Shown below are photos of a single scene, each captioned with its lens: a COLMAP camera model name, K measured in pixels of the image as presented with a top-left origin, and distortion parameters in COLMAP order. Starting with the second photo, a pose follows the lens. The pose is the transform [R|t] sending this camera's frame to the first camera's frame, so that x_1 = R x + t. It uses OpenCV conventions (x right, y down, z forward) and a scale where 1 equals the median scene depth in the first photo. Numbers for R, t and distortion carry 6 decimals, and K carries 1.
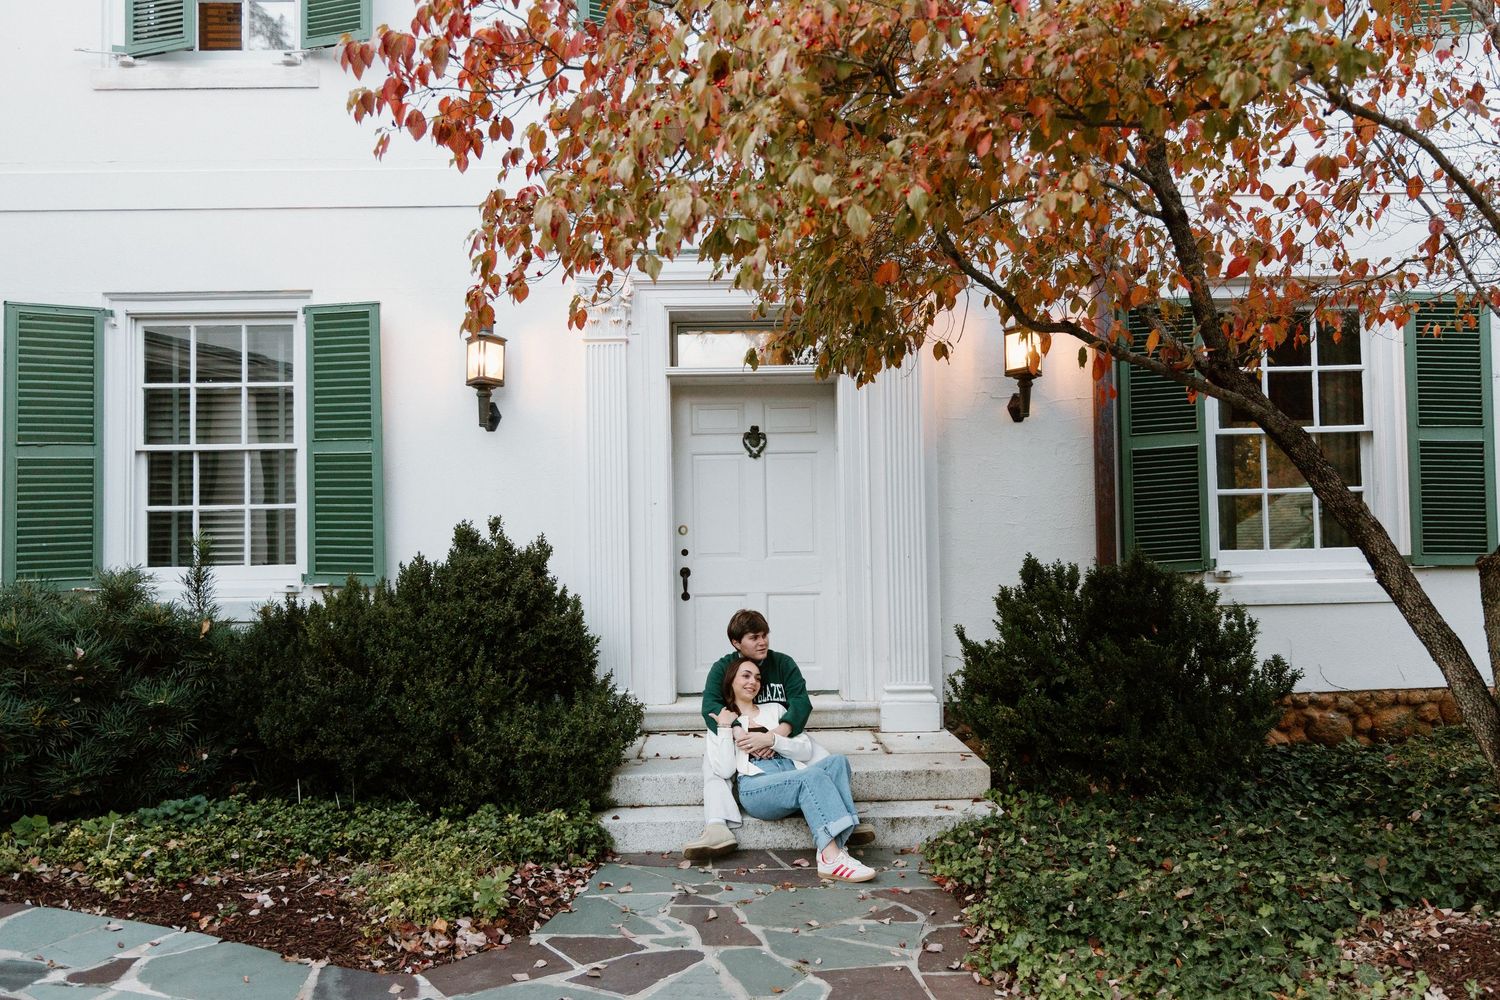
lens RADIAL K [[1283.6, 0, 750.0], [0, 1283.6, 500.0], [0, 0, 1]] dist [0.002187, 0.000604]
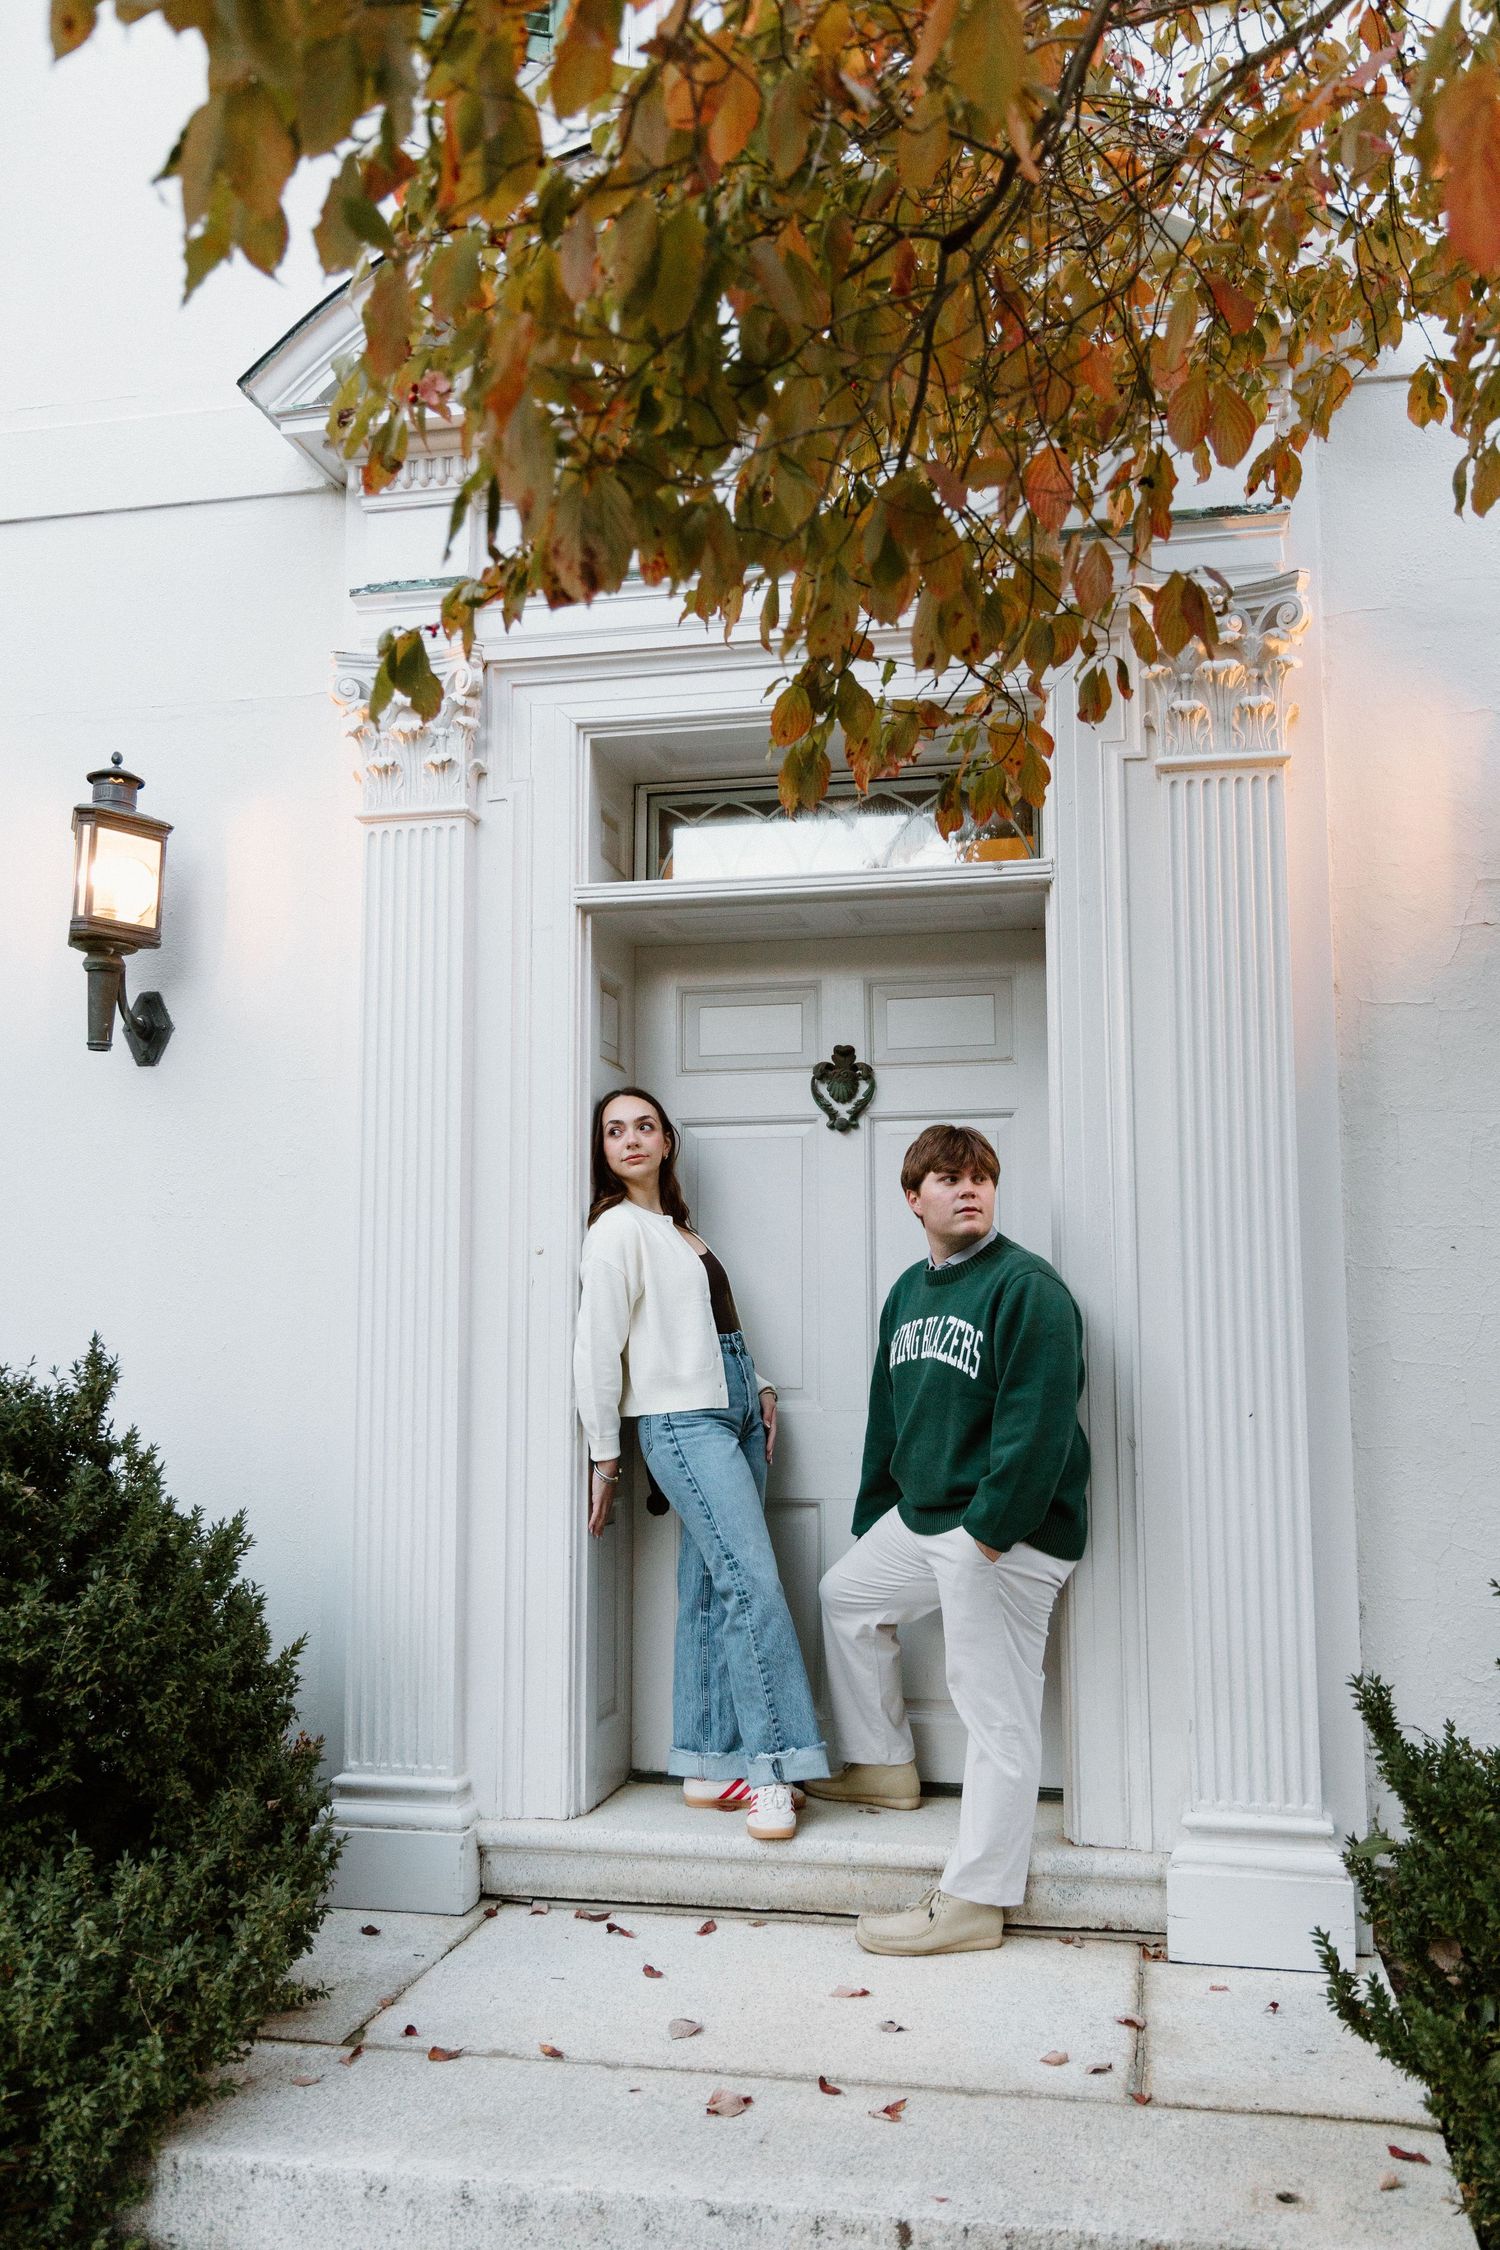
lens RADIAL K [[1976.7, 0, 749.7], [0, 1976.7, 1114.6], [0, 0, 1]] dist [0.006893, 0.004111]
pose [[0.974010, -0.012846, -0.226141, 0.123365], [-0.004073, 0.997236, -0.074191, 0.005694], [0.226469, 0.073184, 0.971265, 0.507541]]
